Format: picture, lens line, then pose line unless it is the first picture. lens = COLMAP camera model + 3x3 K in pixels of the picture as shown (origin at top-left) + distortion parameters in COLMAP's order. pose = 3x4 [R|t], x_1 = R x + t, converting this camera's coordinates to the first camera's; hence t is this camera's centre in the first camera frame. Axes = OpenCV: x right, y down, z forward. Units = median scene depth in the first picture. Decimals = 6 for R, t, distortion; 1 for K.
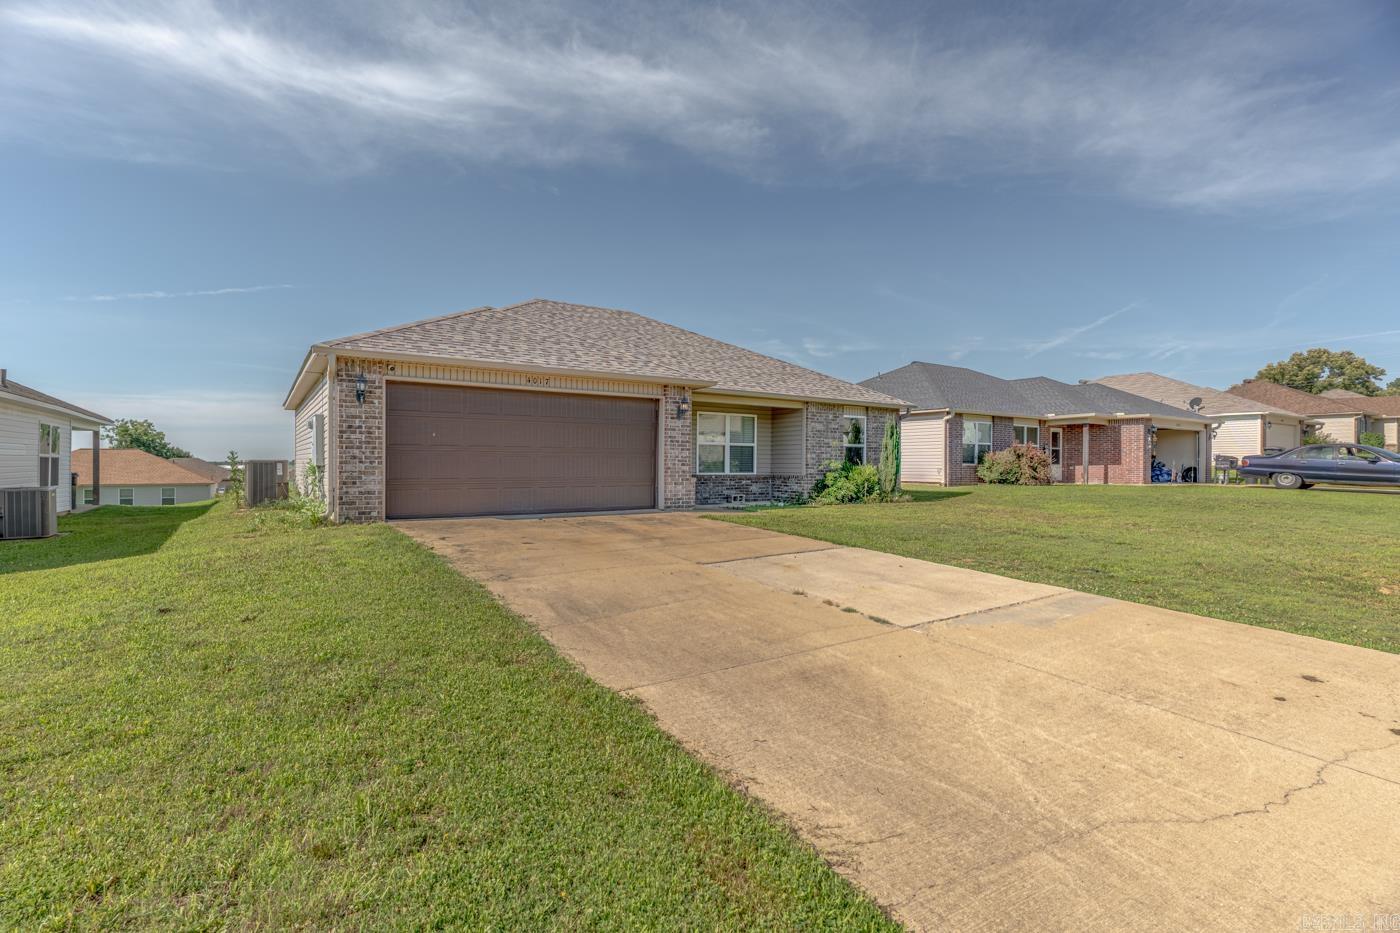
lens RADIAL K [[667.1, 0, 715.3], [0, 667.1, 464.9], [0, 0, 1]] dist [0.000794, 0.000077]
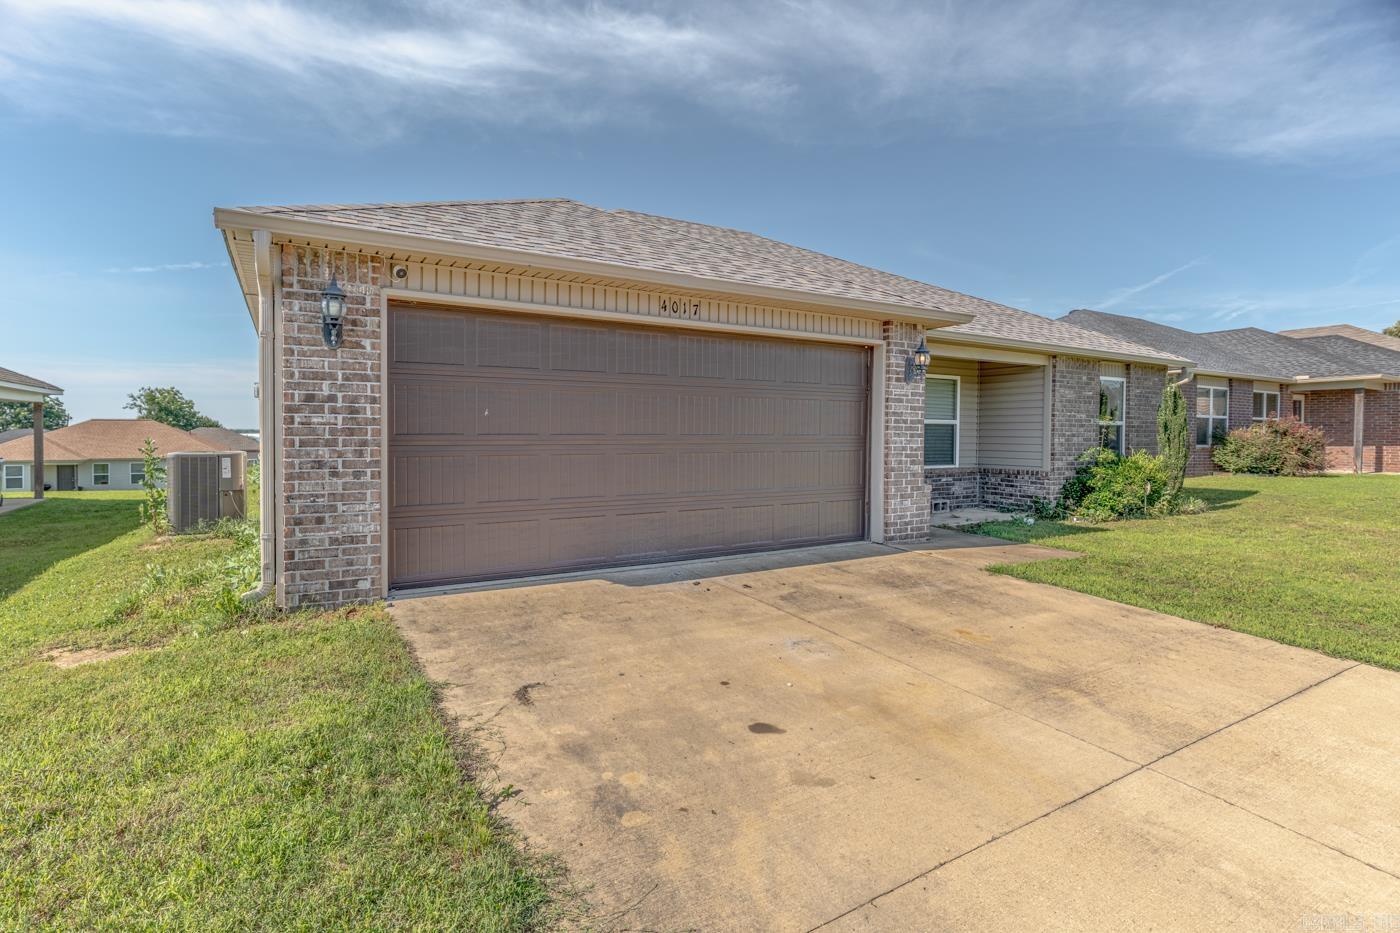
lens RADIAL K [[671.8, 0, 707.3], [0, 671.8, 442.0], [0, 0, 1]] dist [0.005143, 0.000354]
pose [[0.998945, 0.000694, -0.045917, -0.118457], [-0.000042, 0.999899, 0.014179, -0.015530], [0.045922, -0.014162, 0.998845, 0.256728]]
